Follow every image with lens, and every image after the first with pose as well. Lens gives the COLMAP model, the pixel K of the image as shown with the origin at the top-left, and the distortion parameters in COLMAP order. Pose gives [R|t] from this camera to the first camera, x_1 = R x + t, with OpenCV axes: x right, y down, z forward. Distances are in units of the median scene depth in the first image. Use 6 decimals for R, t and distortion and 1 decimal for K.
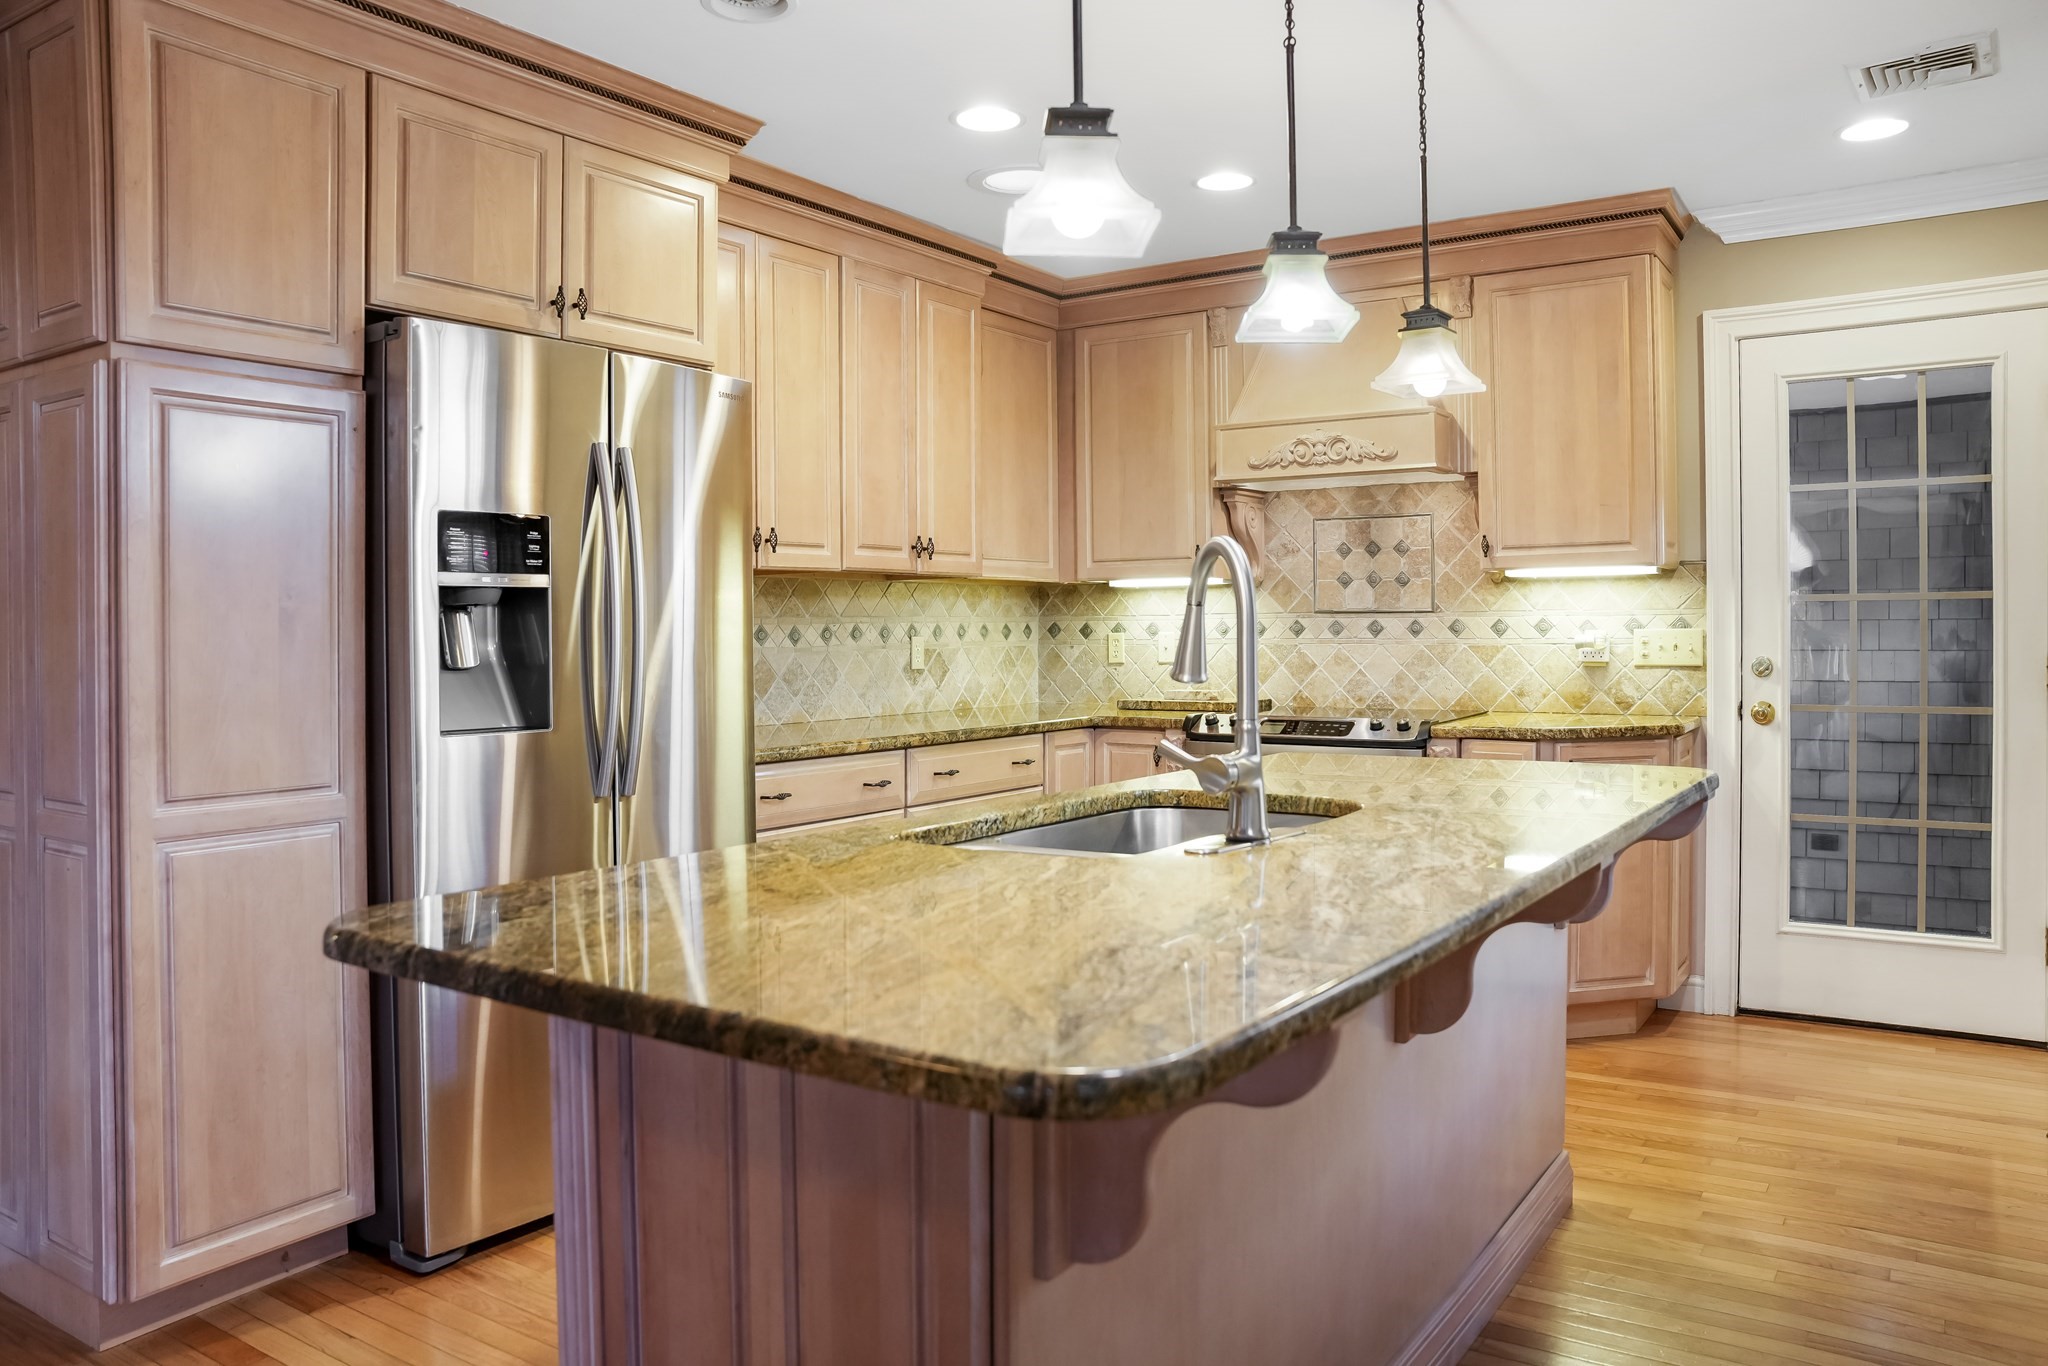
lens RADIAL K [[1467.7, 0, 1024.0], [0, 1467.7, 683.0], [0, 0, 1]] dist [-0.157763, 0.121347]
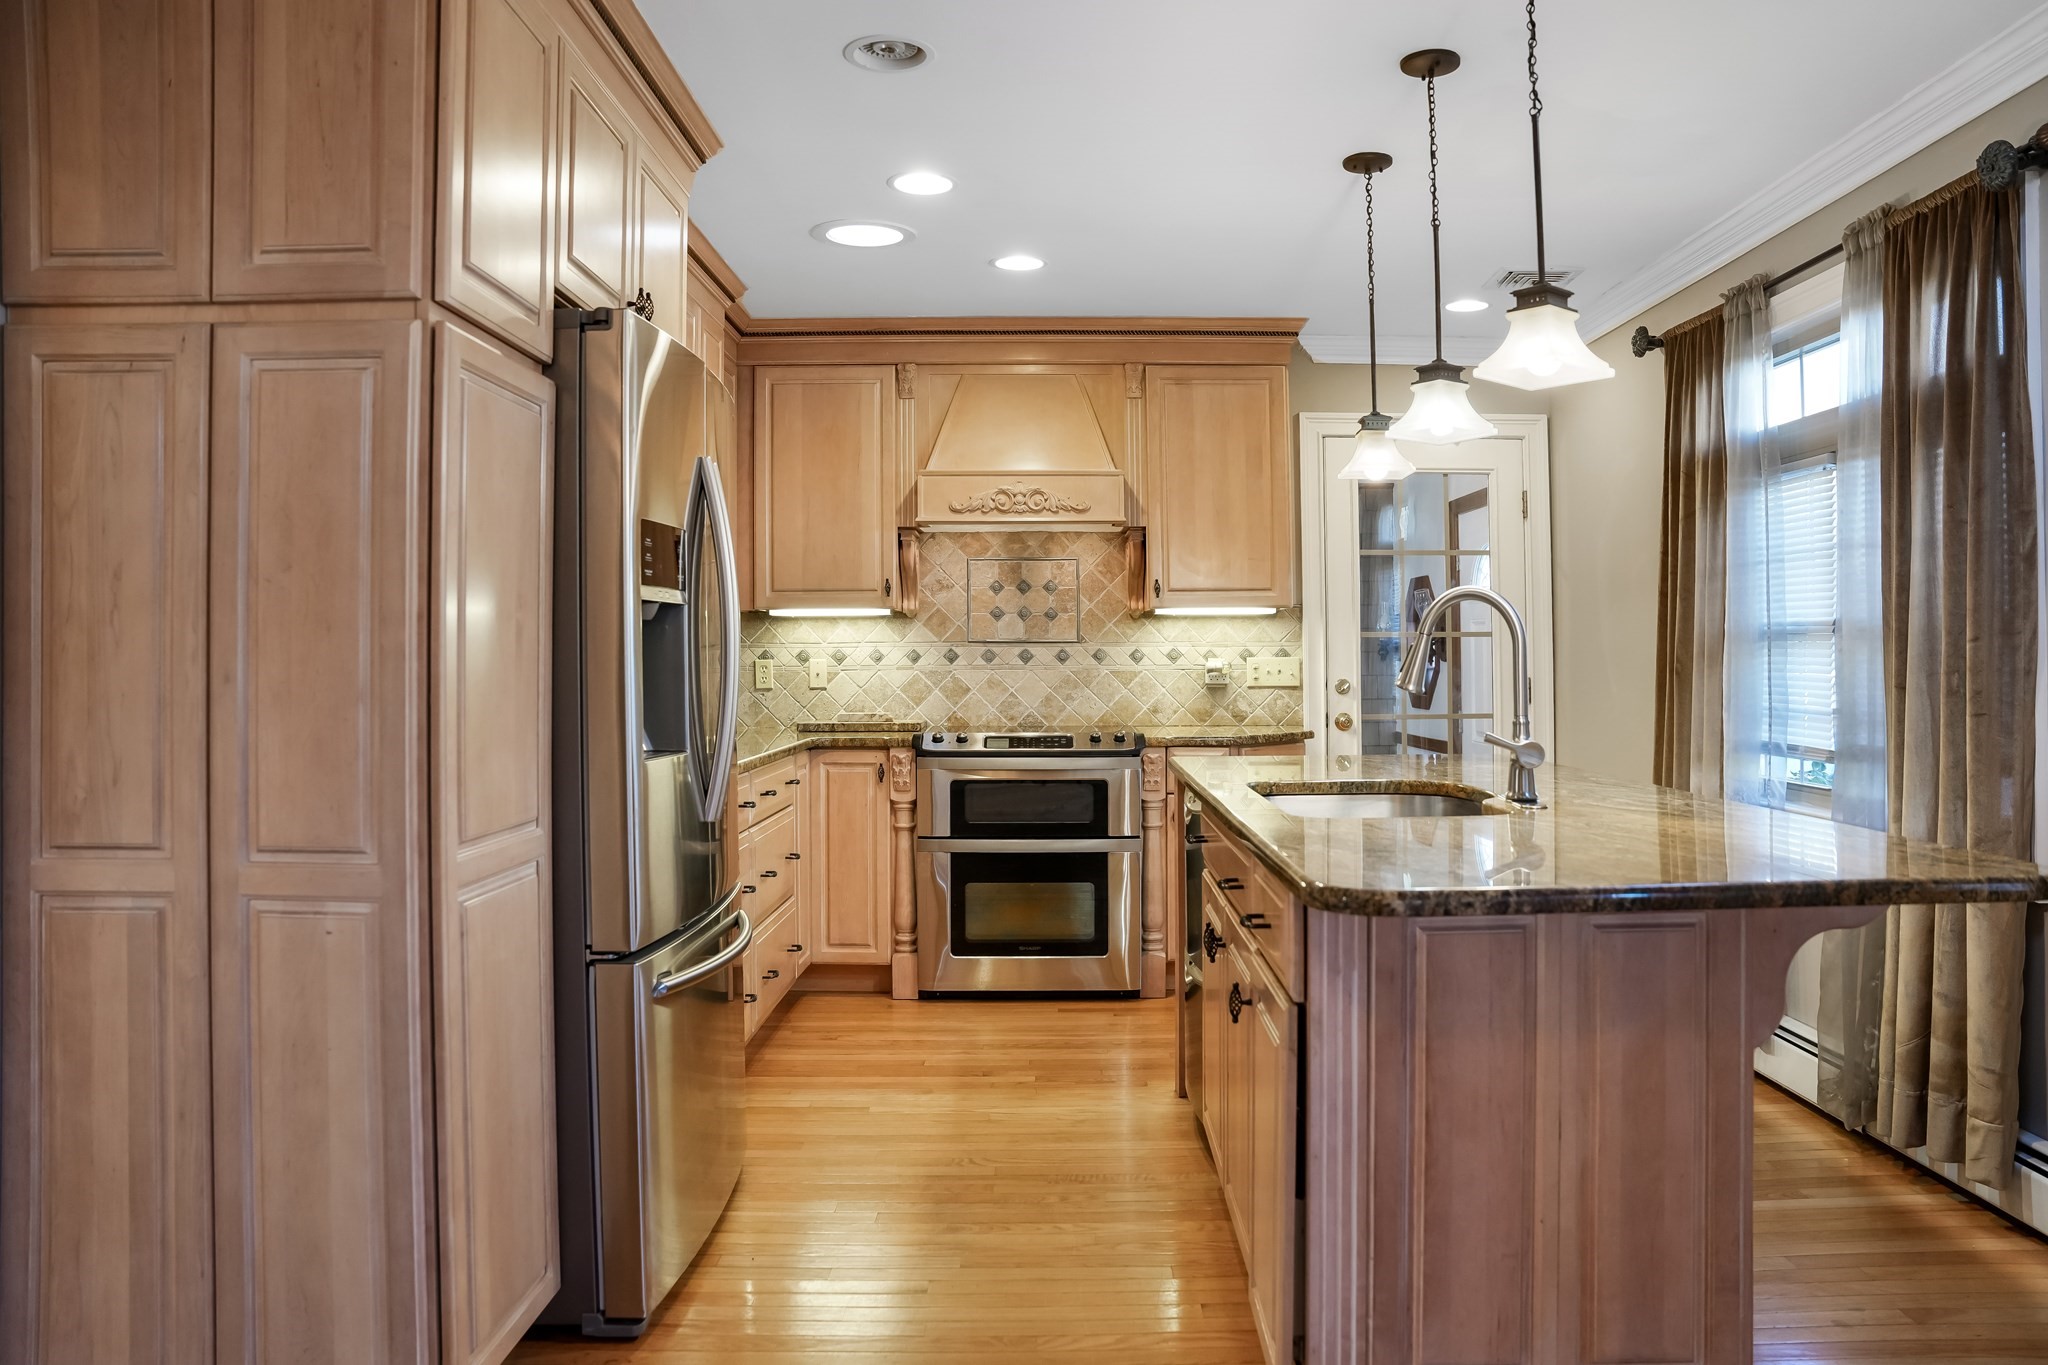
lens RADIAL K [[1467.7, 0, 1024.0], [0, 1467.7, 682.5], [0, 0, 1]] dist [-0.157763, 0.121347]
pose [[0.826209, -0.002128, 0.563360, -0.429630], [0.015126, 0.999716, -0.018406, 0.004664], [-0.563161, 0.023728, 0.826007, 0.046162]]
